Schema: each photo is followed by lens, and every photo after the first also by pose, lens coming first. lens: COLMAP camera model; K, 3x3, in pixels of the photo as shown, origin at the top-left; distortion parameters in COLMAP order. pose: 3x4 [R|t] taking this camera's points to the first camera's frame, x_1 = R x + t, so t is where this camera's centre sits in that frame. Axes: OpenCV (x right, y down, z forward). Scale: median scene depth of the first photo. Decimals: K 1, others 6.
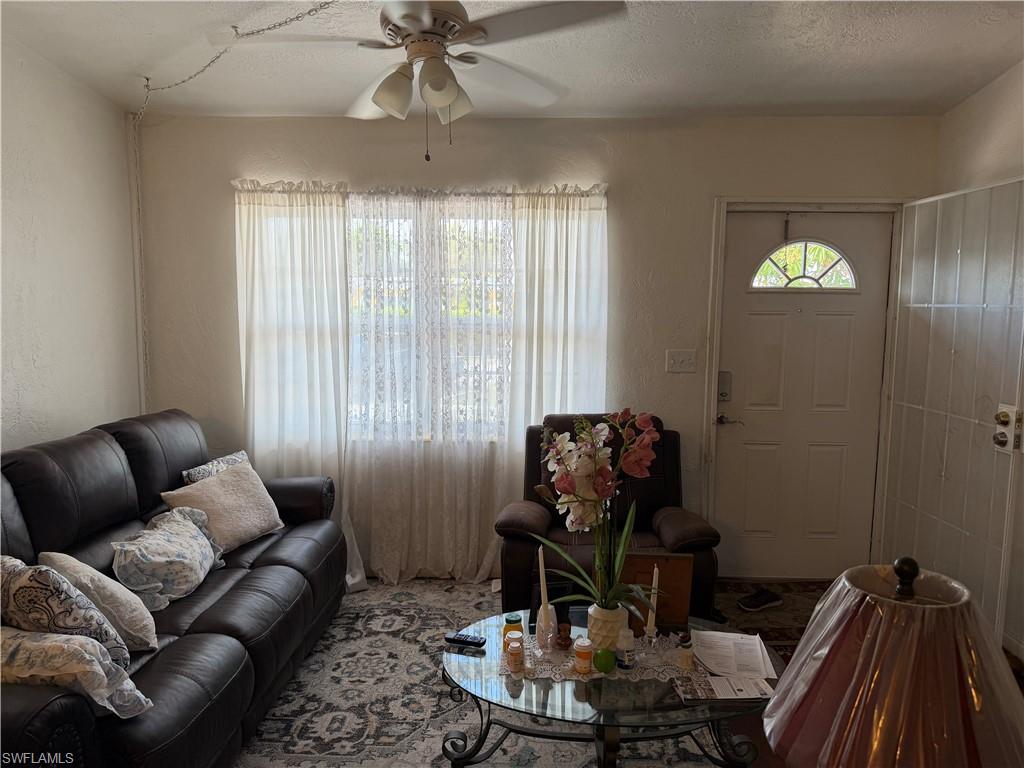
lens RADIAL K [[716.1, 0, 512.0], [0, 716.1, 384.0], [0, 0, 1]] dist [0.084941, -0.103497]
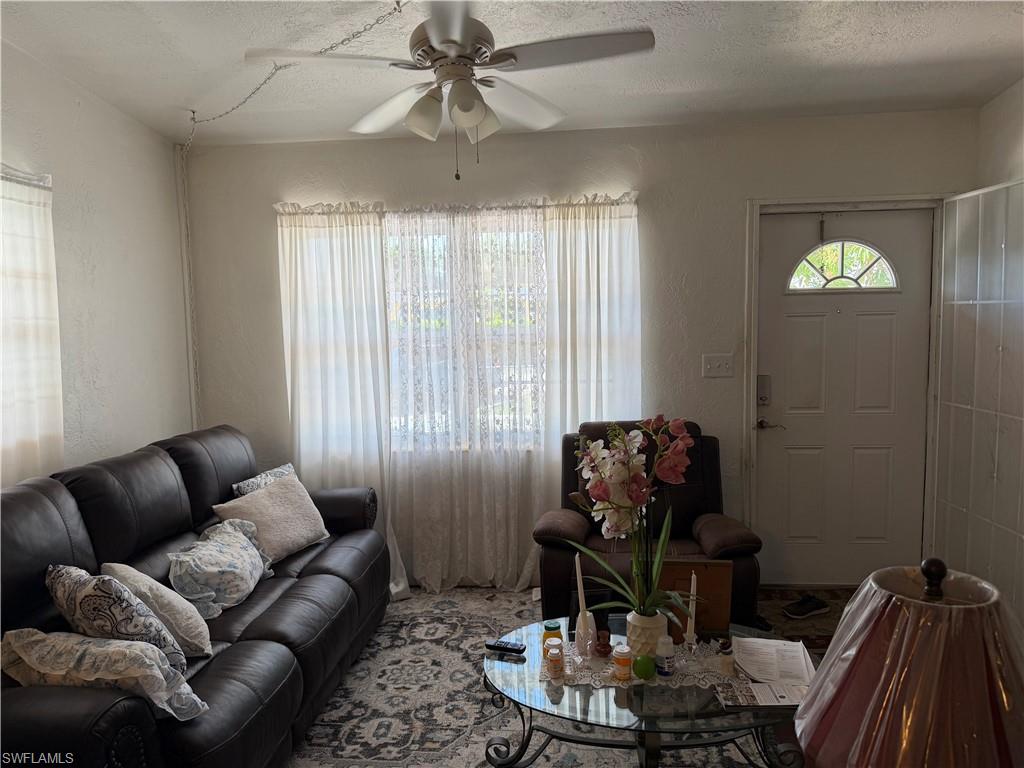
lens RADIAL K [[734.7, 0, 512.0], [0, 734.7, 377.6], [0, 0, 1]] dist [0.100163, -0.149336]
pose [[0.997506, -0.025352, -0.065865, 0.021381], [0.024170, 0.999533, -0.018674, -0.003789], [0.066308, 0.017035, 0.997654, -0.043267]]
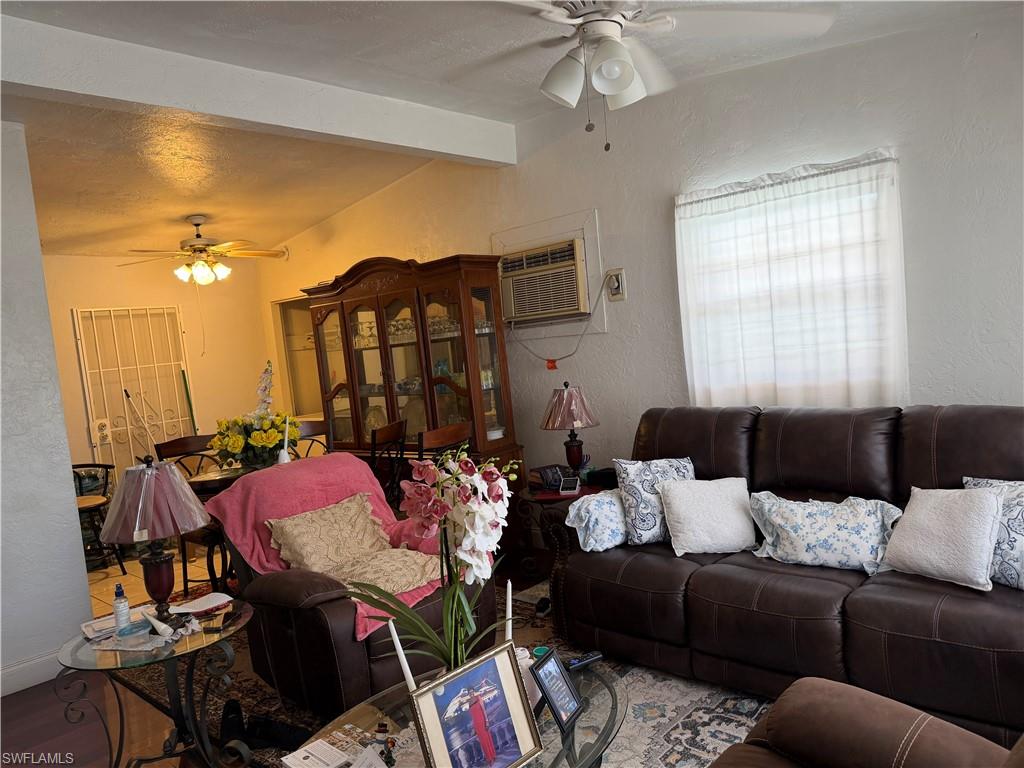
lens RADIAL K [[719.4, 0, 515.0], [0, 719.4, 390.5], [0, 0, 1]] dist [0.119031, -0.186825]
pose [[-0.658383, 0.113728, -0.744041, 0.609341], [0.018431, 0.990658, 0.135115, -0.123068], [0.752457, 0.075244, -0.654329, 1.386721]]
